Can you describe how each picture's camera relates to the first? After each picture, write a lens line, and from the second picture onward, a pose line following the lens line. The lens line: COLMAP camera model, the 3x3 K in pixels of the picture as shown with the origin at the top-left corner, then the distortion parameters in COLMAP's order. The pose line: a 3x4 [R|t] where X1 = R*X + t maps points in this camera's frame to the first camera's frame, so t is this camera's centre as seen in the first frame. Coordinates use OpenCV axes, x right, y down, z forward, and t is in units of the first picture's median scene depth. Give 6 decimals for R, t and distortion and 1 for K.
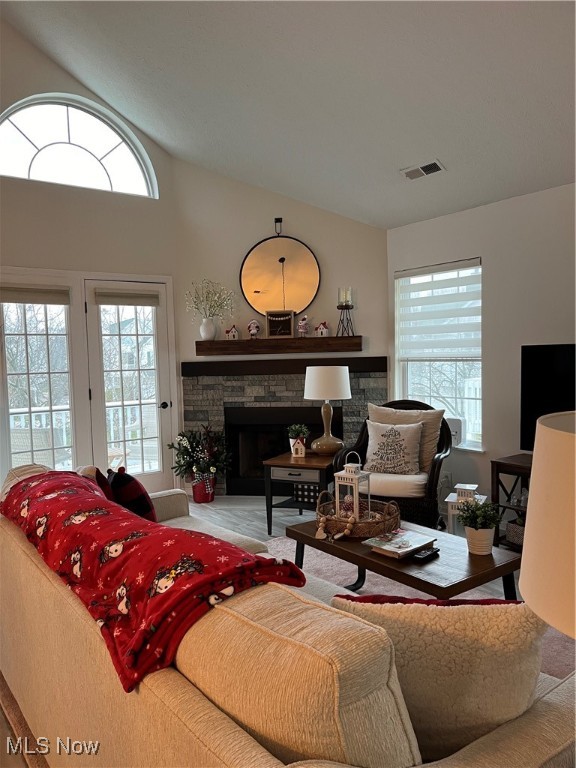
lens RADIAL K [[580.3, 0, 283.6], [0, 580.3, 392.9], [0, 0, 1]] dist [0.060847, -0.093755]
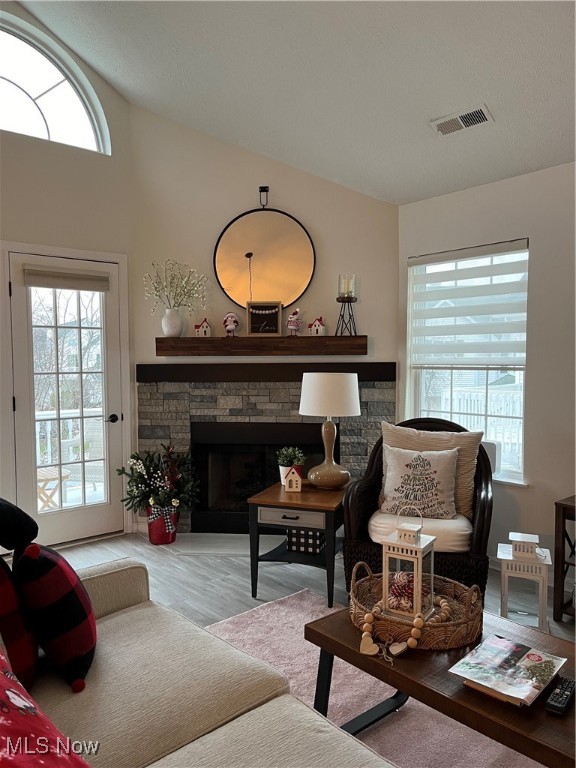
lens RADIAL K [[580.3, 0, 283.6], [0, 580.3, 392.9], [0, 0, 1]] dist [0.060847, -0.093755]
pose [[0.996531, 0.017001, 0.081465, -0.043127], [-0.016127, 0.999805, -0.011368, -0.008283], [-0.081642, 0.010015, 0.996611, 0.208016]]
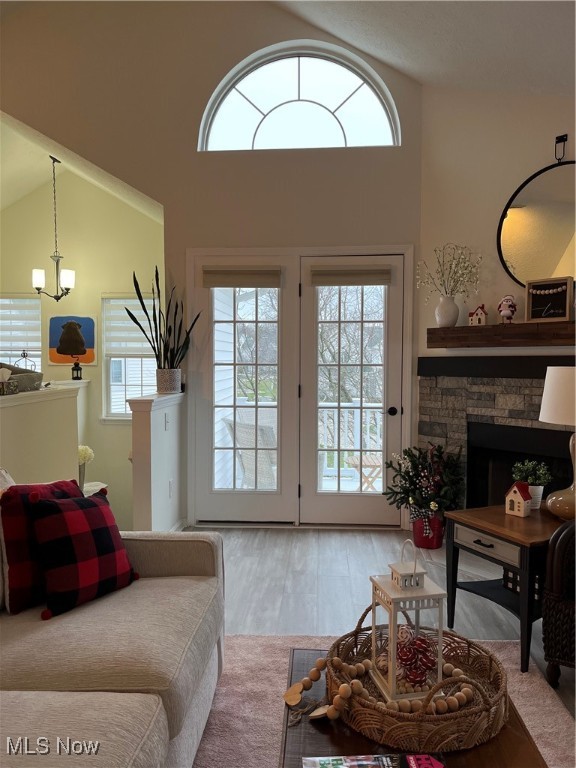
lens RADIAL K [[580.3, 0, 283.6], [0, 580.3, 392.9], [0, 0, 1]] dist [0.060847, -0.093755]
pose [[0.759504, 0.063323, -0.647413, 0.196813], [-0.063229, 0.997724, 0.023411, -0.013179], [0.647422, 0.023155, 0.761780, 0.324973]]
